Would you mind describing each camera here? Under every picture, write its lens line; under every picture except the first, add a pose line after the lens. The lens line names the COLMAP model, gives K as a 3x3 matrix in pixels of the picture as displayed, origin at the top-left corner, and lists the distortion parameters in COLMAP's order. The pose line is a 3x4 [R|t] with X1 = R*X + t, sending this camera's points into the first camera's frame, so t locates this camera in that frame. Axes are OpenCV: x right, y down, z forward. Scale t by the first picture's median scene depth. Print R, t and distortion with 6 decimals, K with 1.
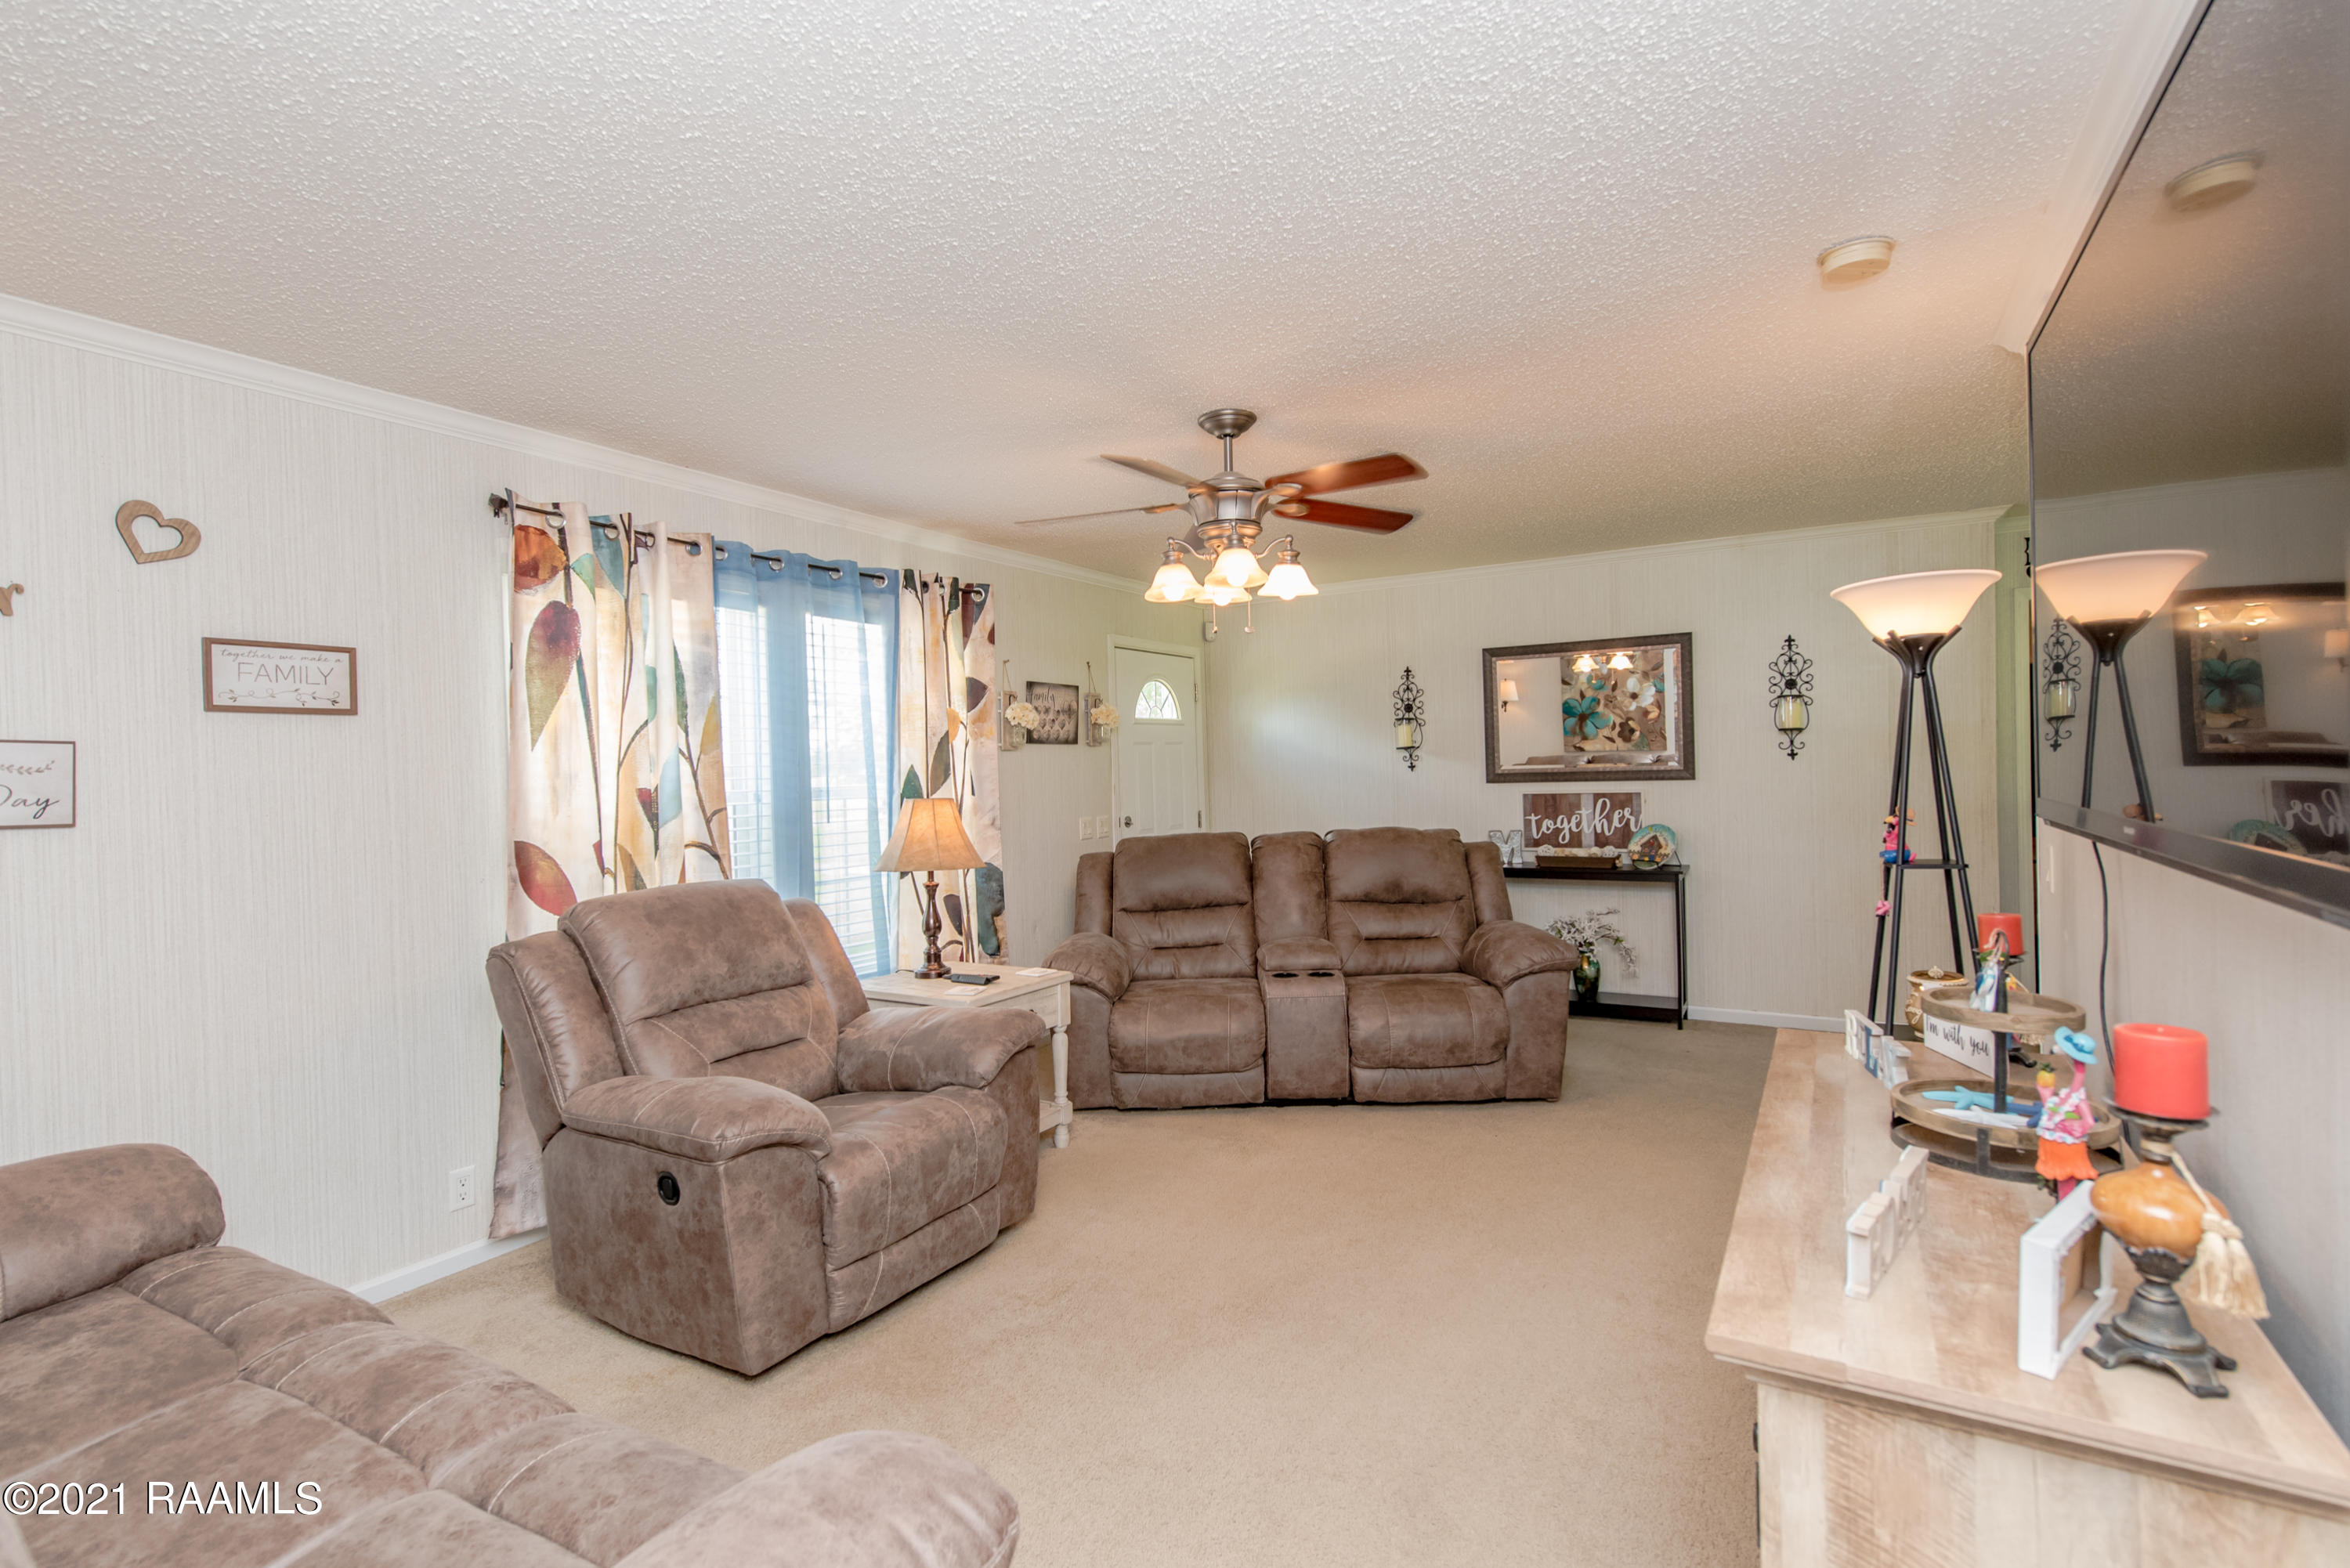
lens RADIAL K [[1104.2, 0, 1173.4], [0, 1104.2, 781.2], [0, 0, 1]] dist [-0.016994, -0.000102]
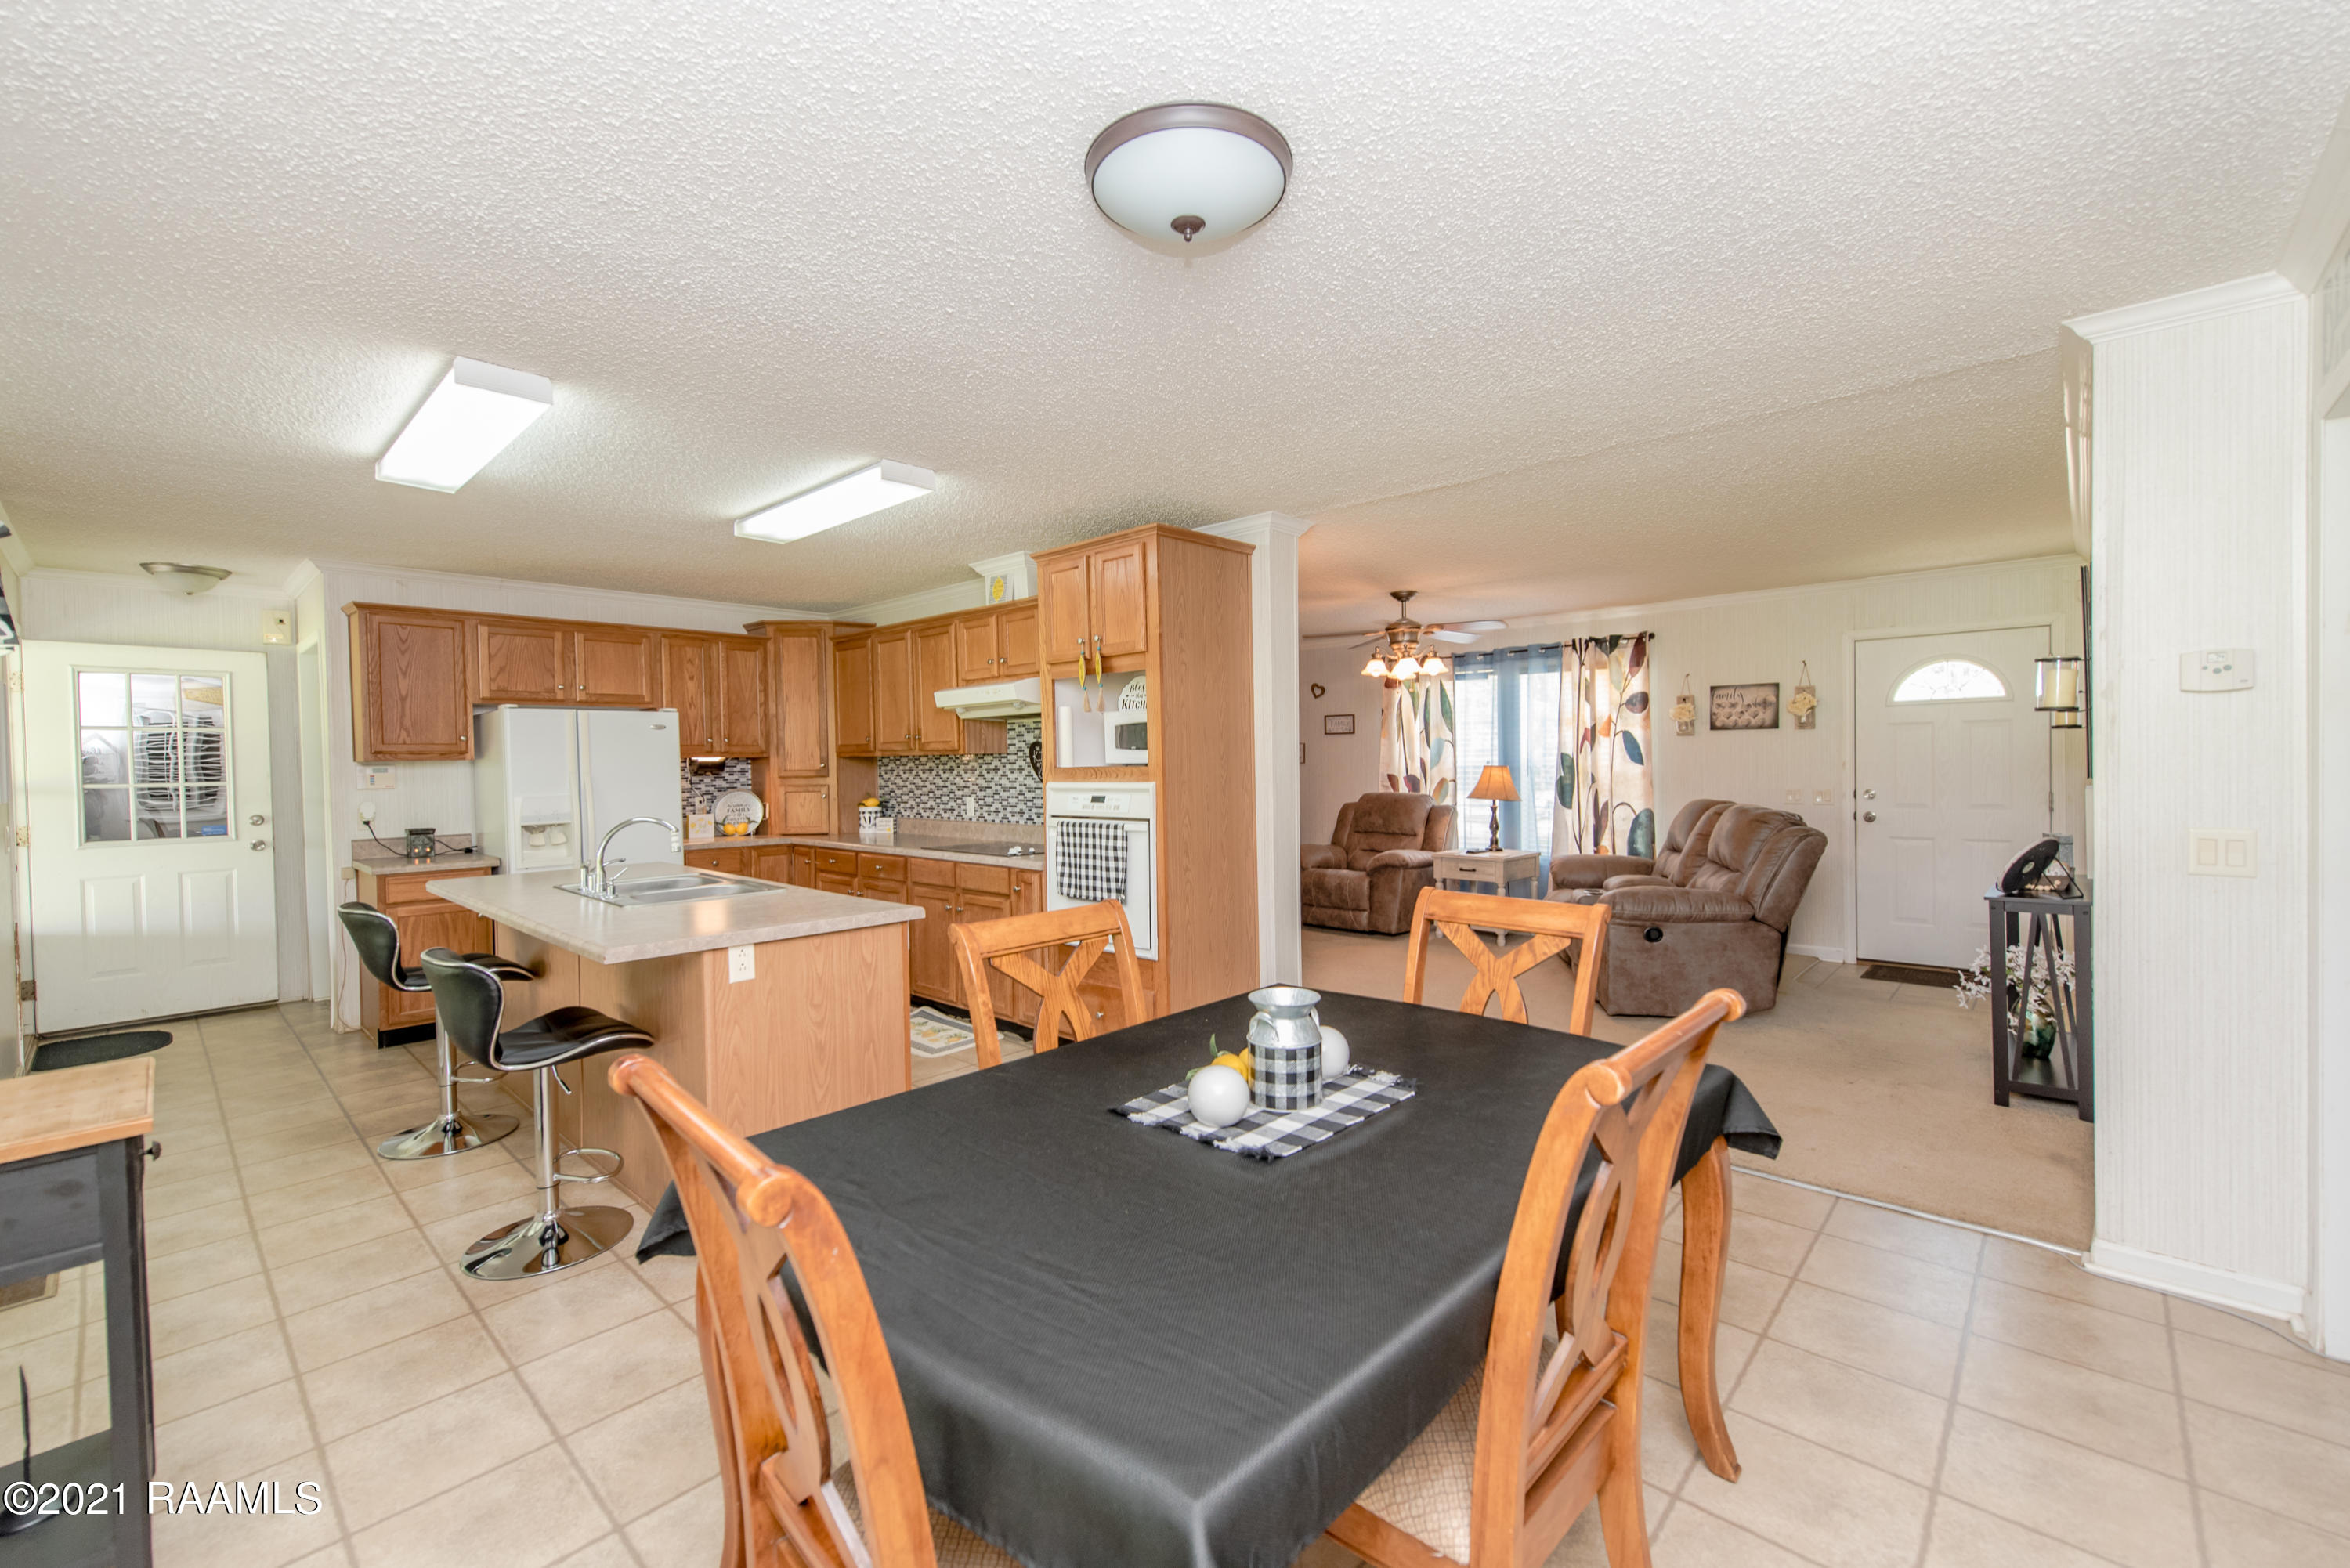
lens RADIAL K [[953.1, 0, 1182.4], [0, 953.1, 779.6], [0, 0, 1]] dist [-0.001650, -0.001570]
pose [[-0.196885, 0.044110, -0.979434, 1.478510], [0.006724, 0.999025, 0.043640, -0.034994], [0.980404, 0.002006, -0.196990, 0.698403]]
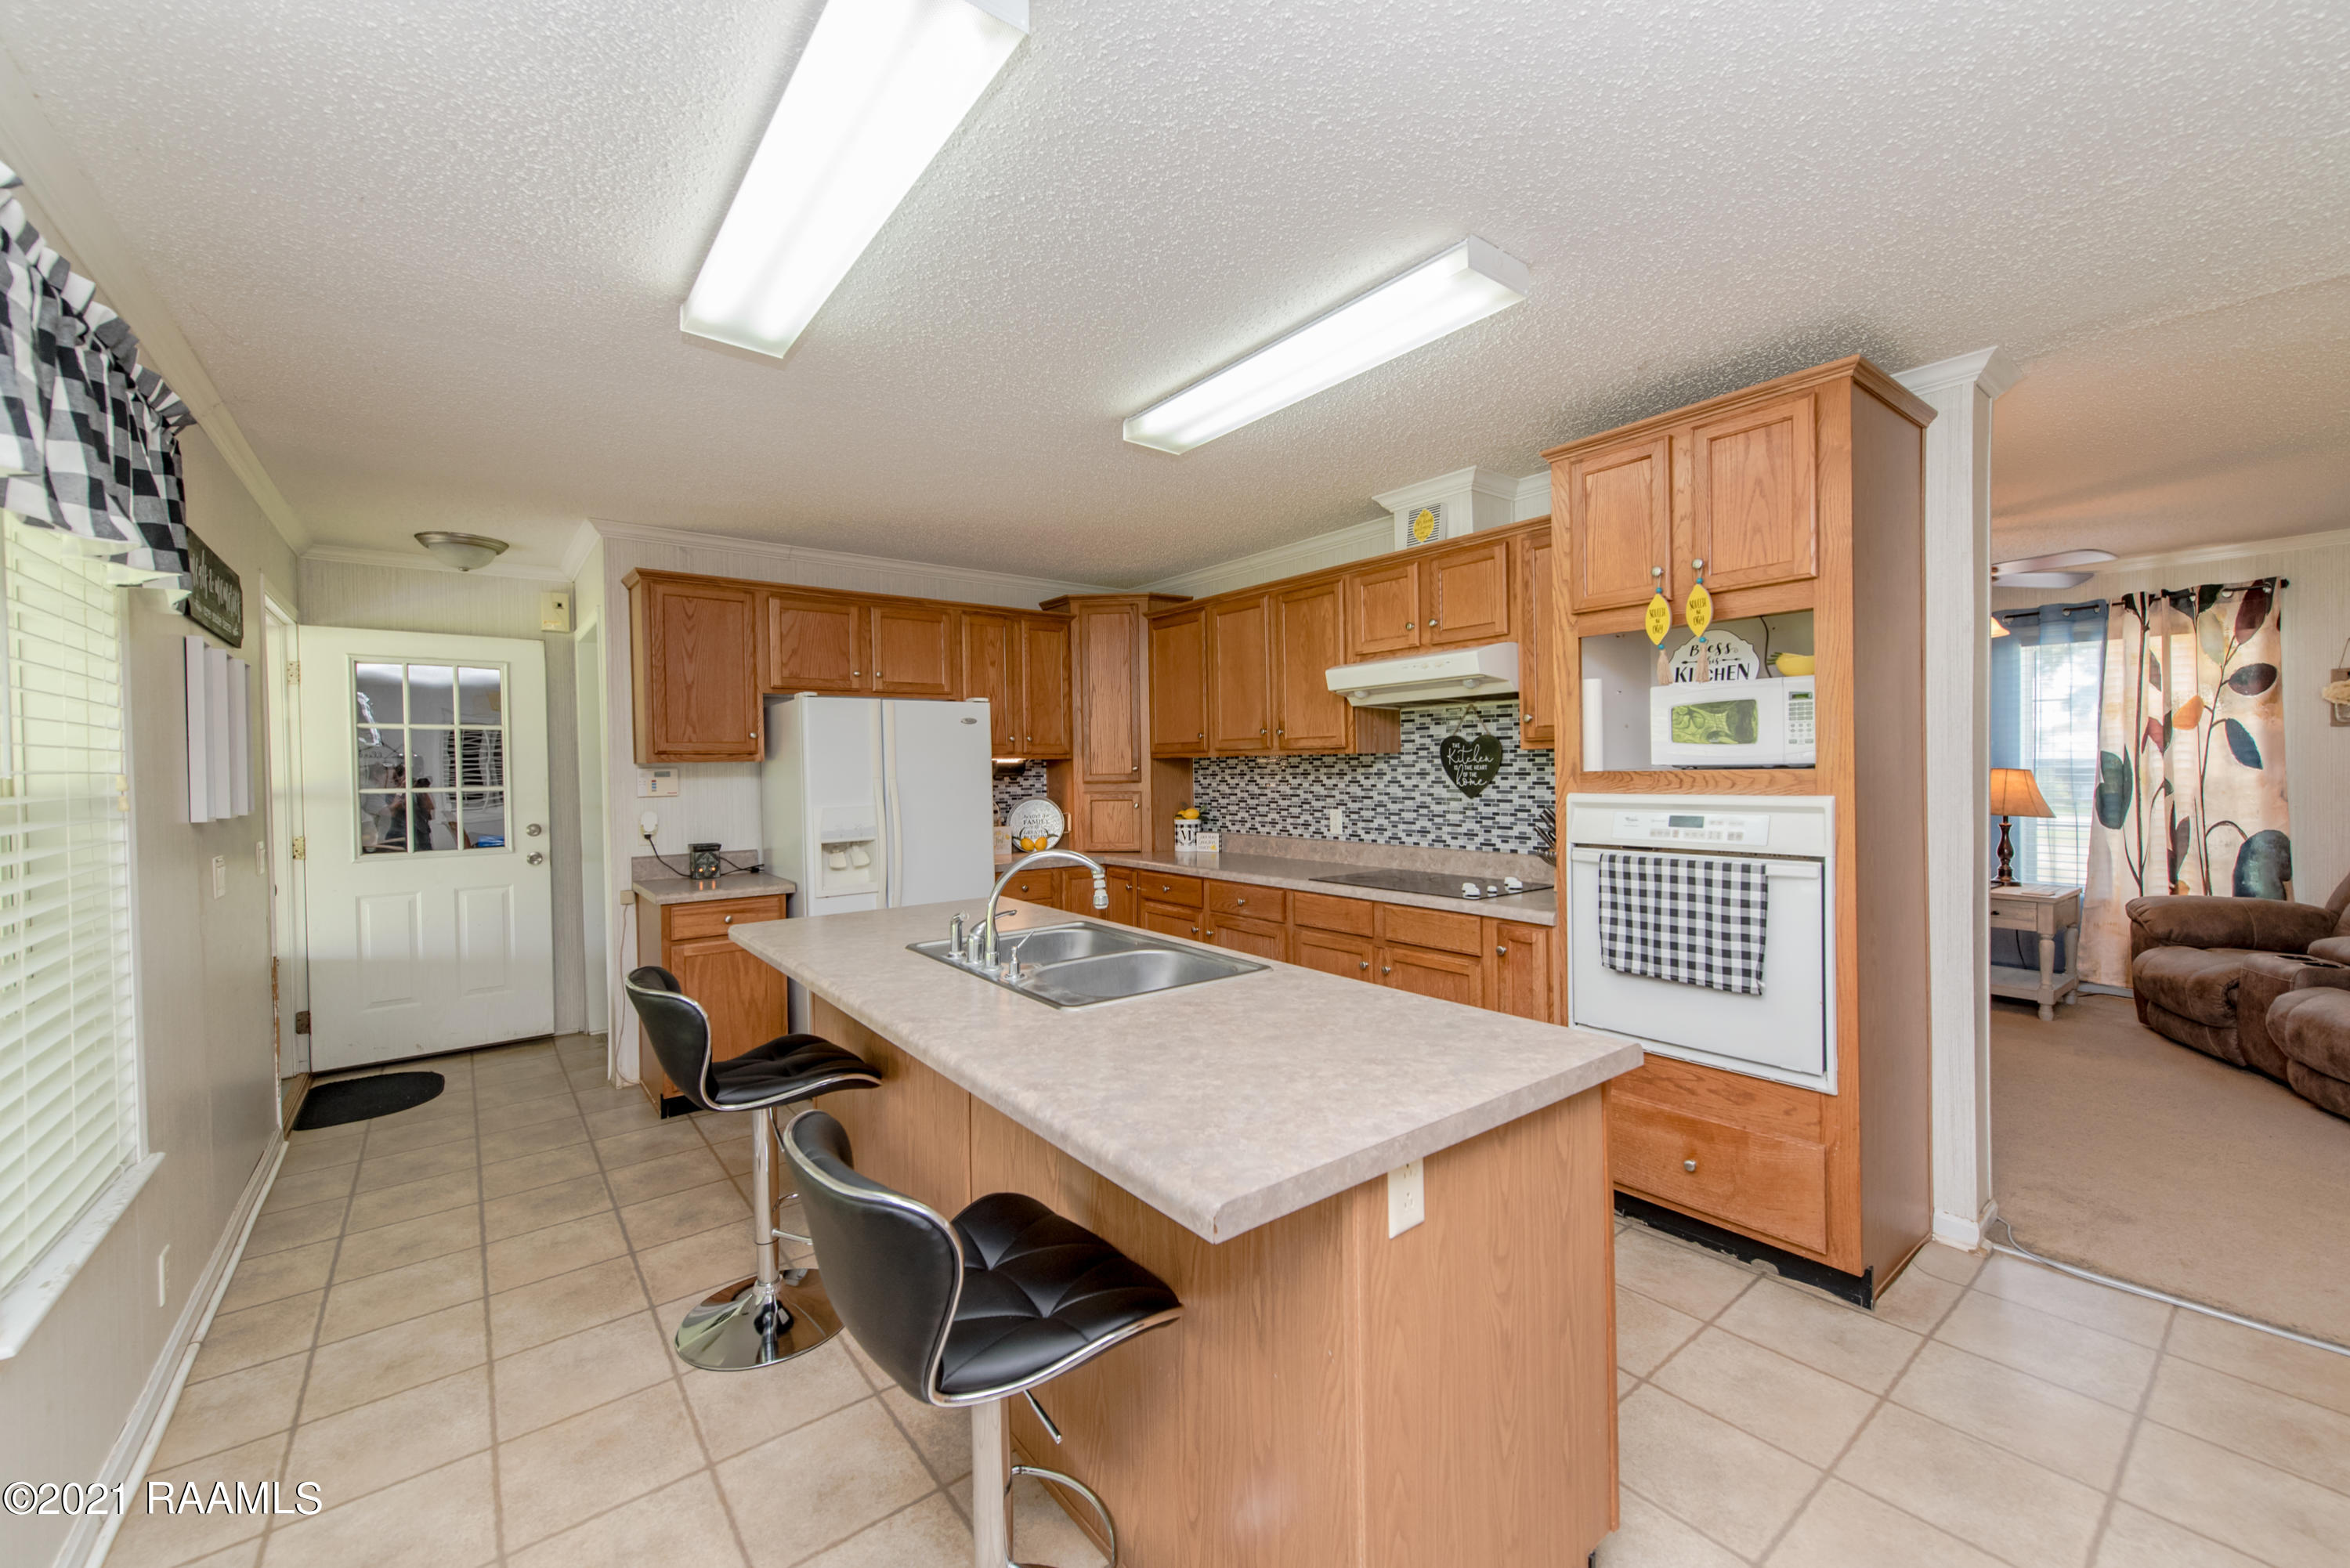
lens RADIAL K [[918.7, 0, 1180.6], [0, 918.7, 780.2], [0, 0, 1]] dist [0.003281, -0.001521]
pose [[-0.359177, 0.039937, -0.932415, 1.227782], [0.010702, 0.999195, 0.038675, -0.026620], [0.933208, 0.003913, -0.359315, 0.353085]]
